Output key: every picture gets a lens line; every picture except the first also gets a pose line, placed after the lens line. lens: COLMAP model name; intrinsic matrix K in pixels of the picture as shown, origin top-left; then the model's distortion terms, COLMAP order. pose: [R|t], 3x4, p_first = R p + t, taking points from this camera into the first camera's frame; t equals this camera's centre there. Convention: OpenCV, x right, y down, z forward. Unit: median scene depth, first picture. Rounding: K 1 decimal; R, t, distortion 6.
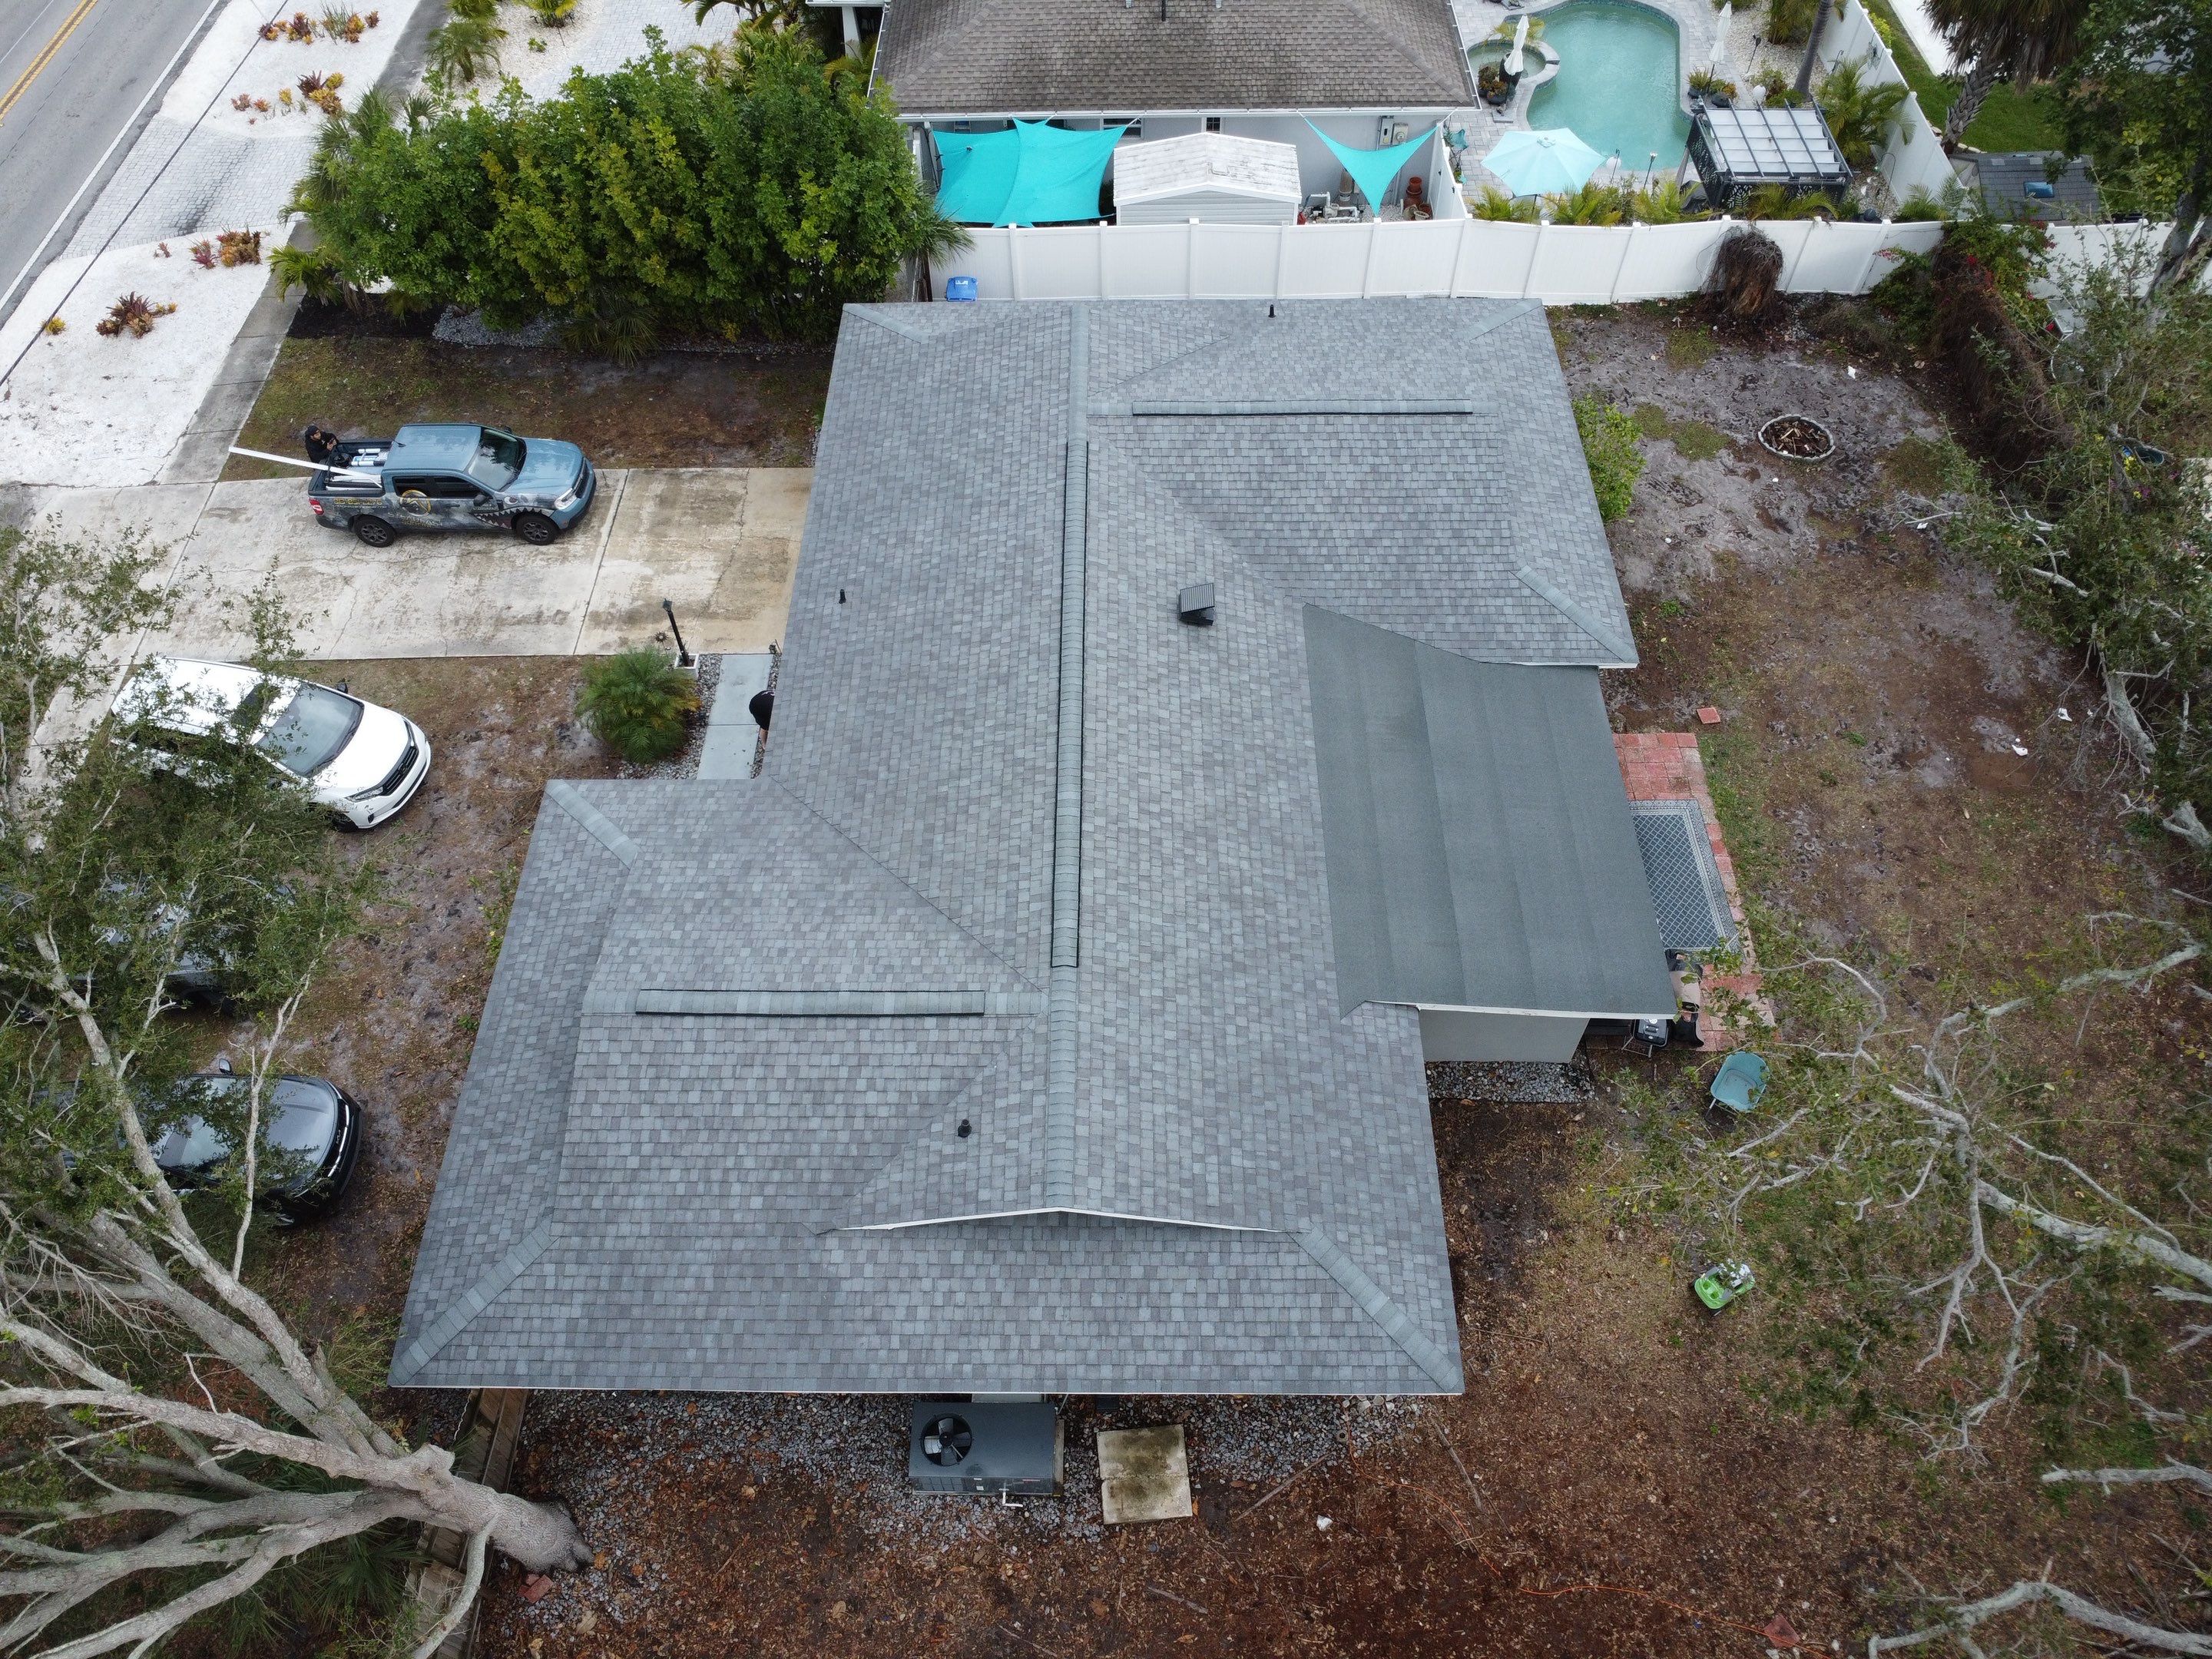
lens RADIAL K [[1600.6, 0, 1097.7], [0, 1600.6, 820.4], [0, 0, 1]] dist [-0.022998, -0.016972]
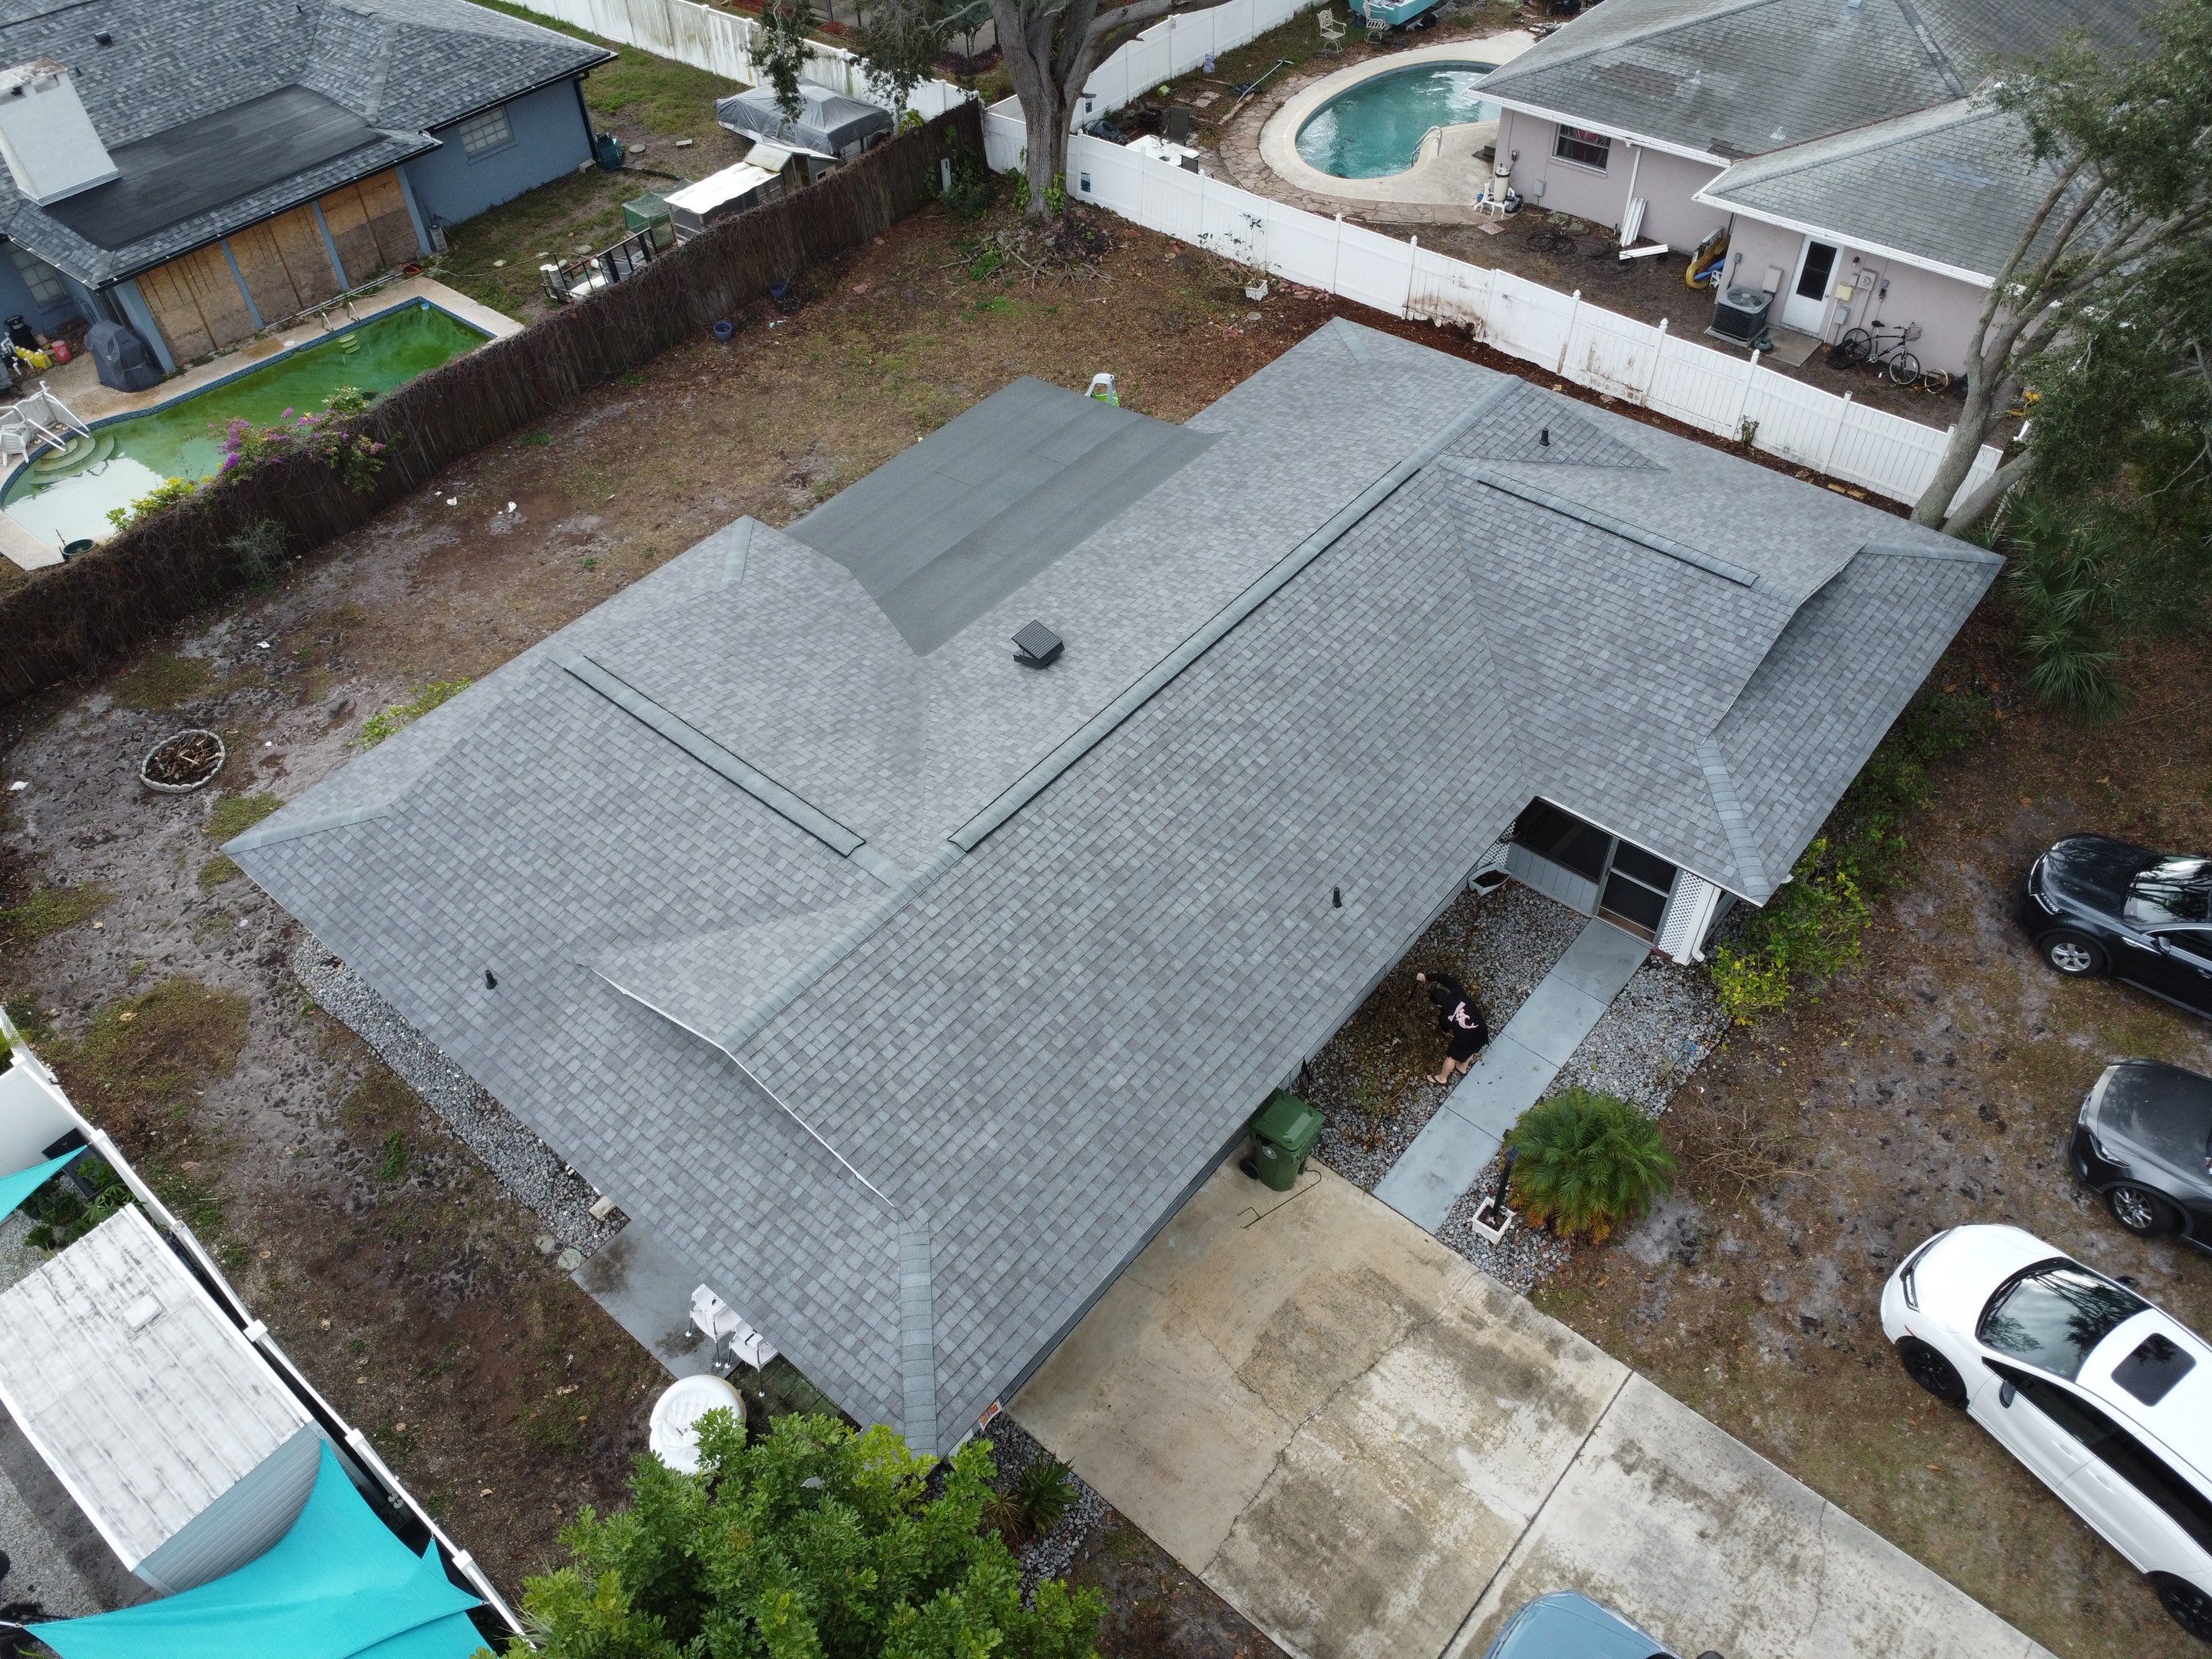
lens RADIAL K [[1600.6, 0, 1093.0], [0, 1600.6, 820.8], [0, 0, 1]] dist [-0.022998, -0.016972]
pose [[-0.768666, -0.429489, 0.474017, -0.435481], [0.538751, -0.035217, 0.841729, -0.885114], [-0.344819, 0.902385, 0.258458, 0.835757]]
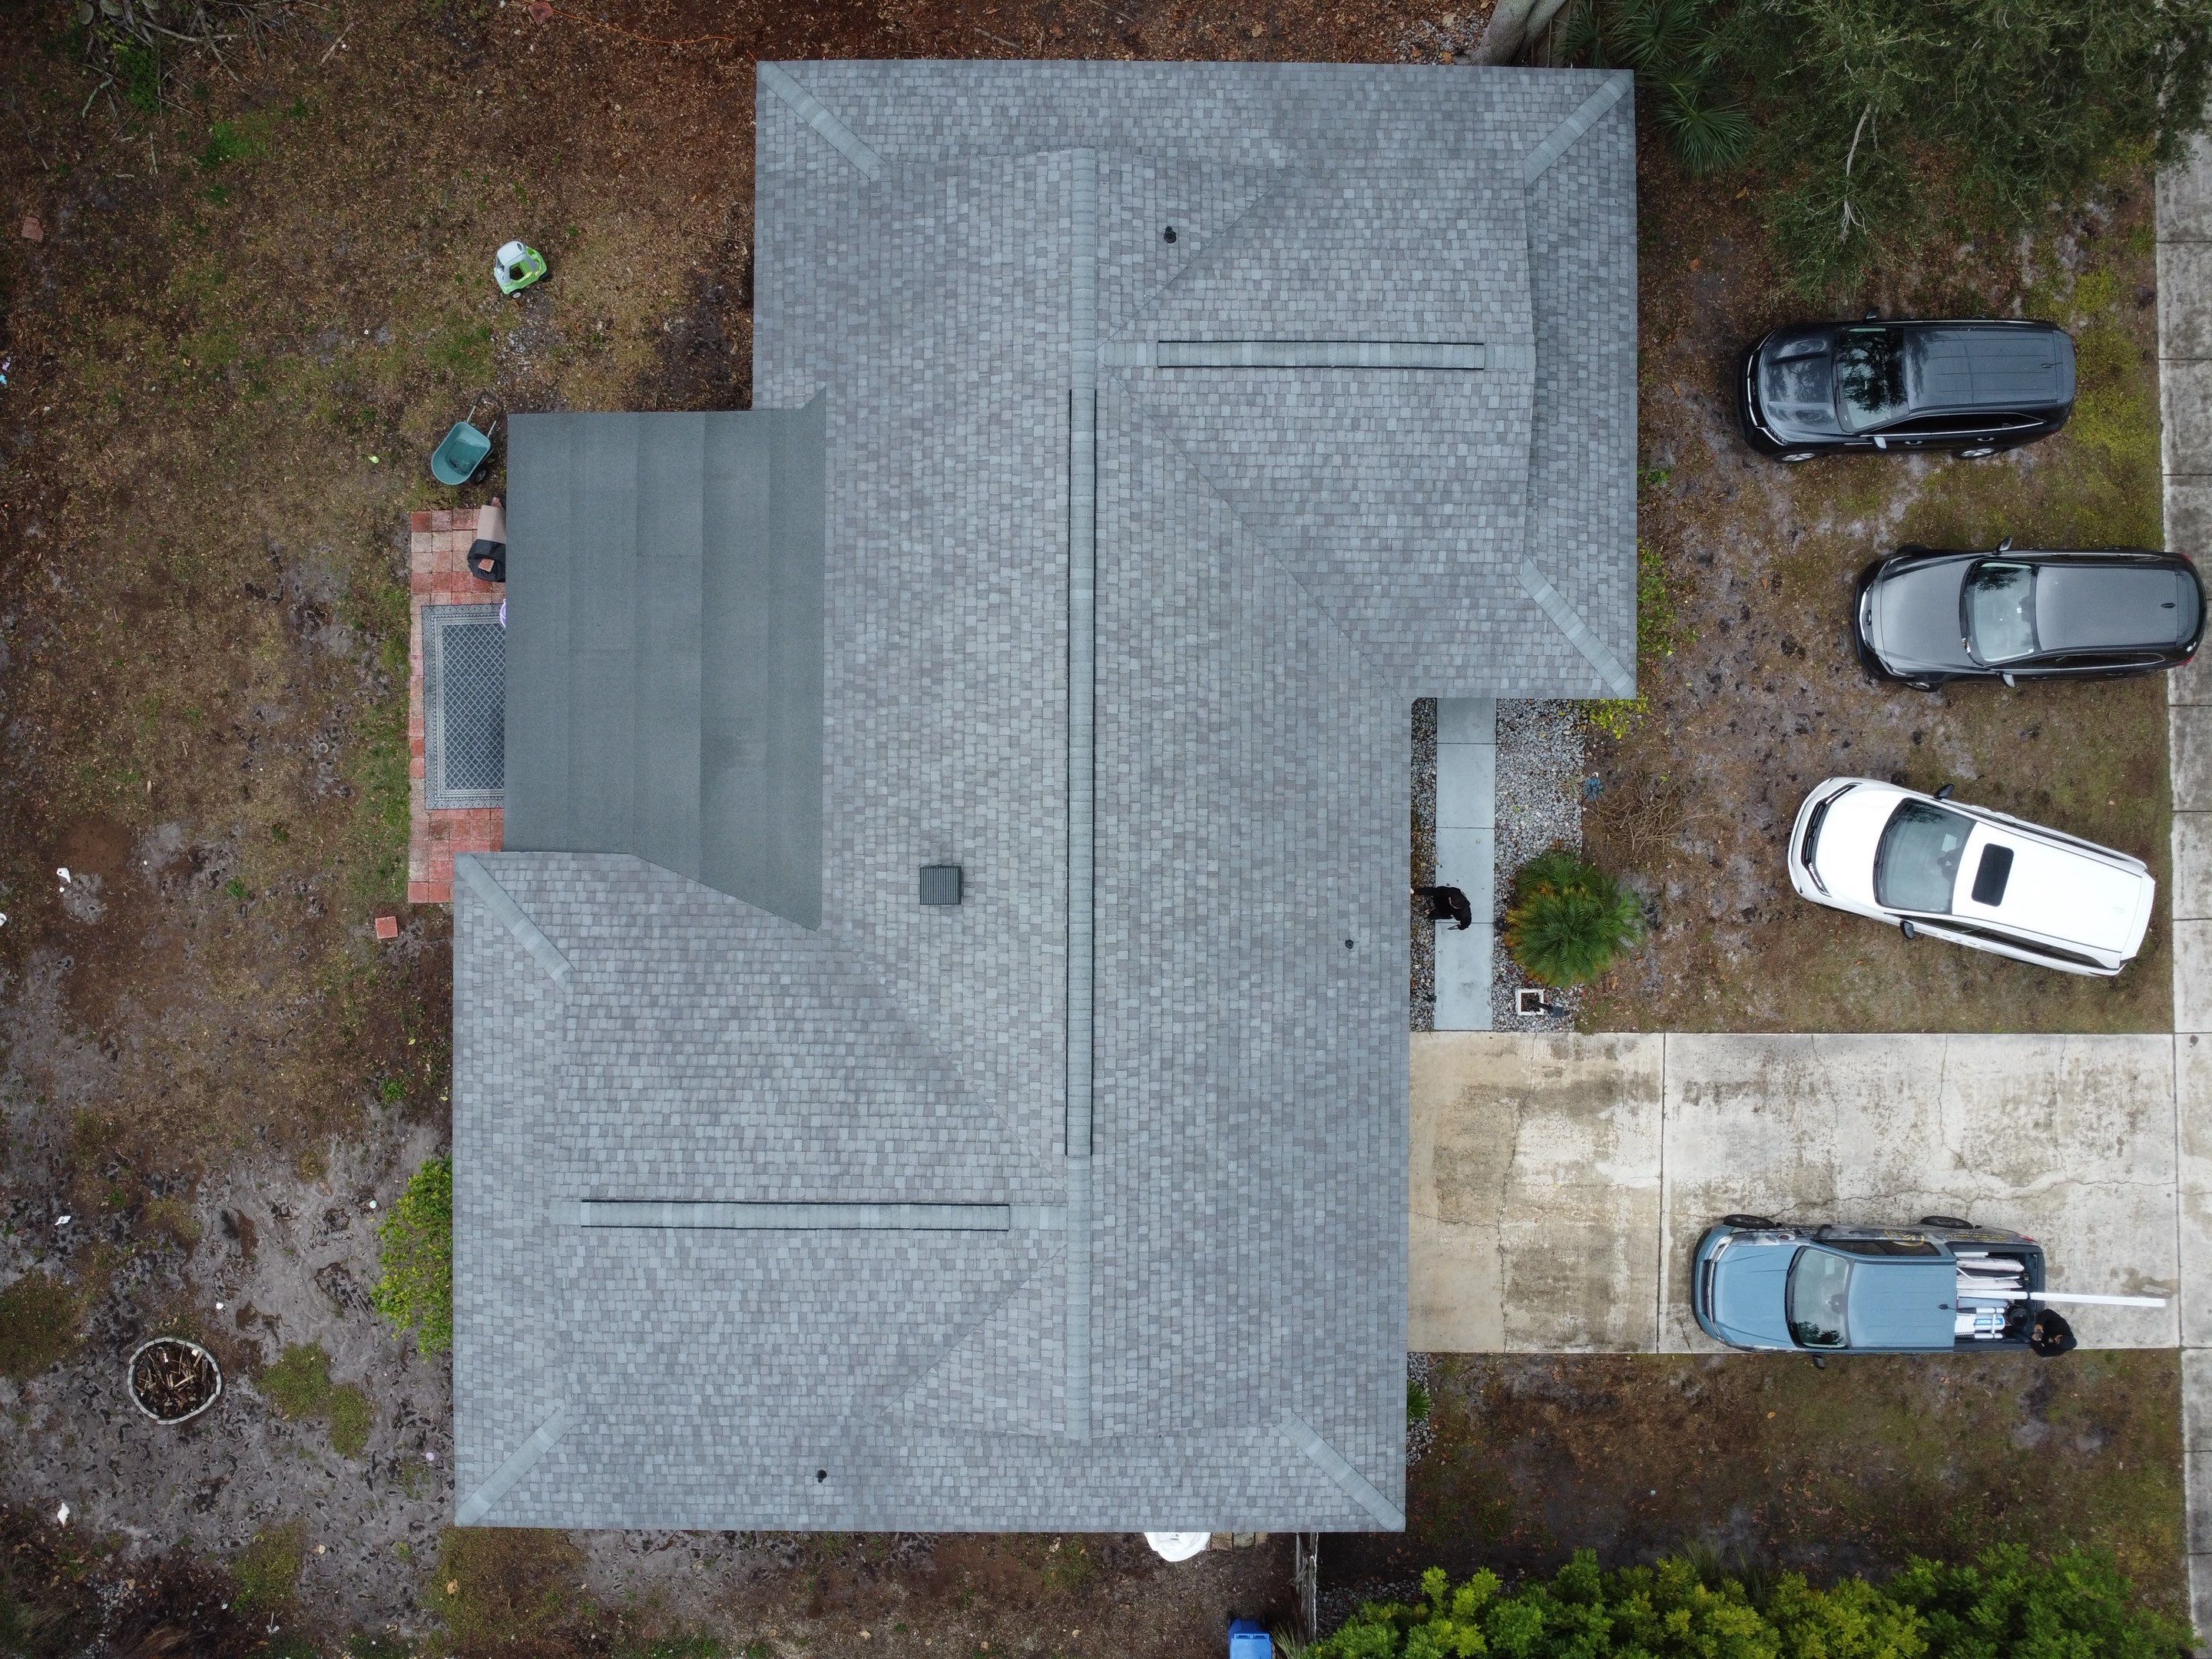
lens RADIAL K [[1600.6, 0, 1091.2], [0, 1600.6, 819.2], [0, 0, 1]] dist [-0.022998, -0.016972]
pose [[-0.999952, 0.003273, 0.009255, -0.028911], [0.003001, -0.795744, 0.605625, -0.633401], [0.009346, 0.605624, 0.795696, 0.277239]]
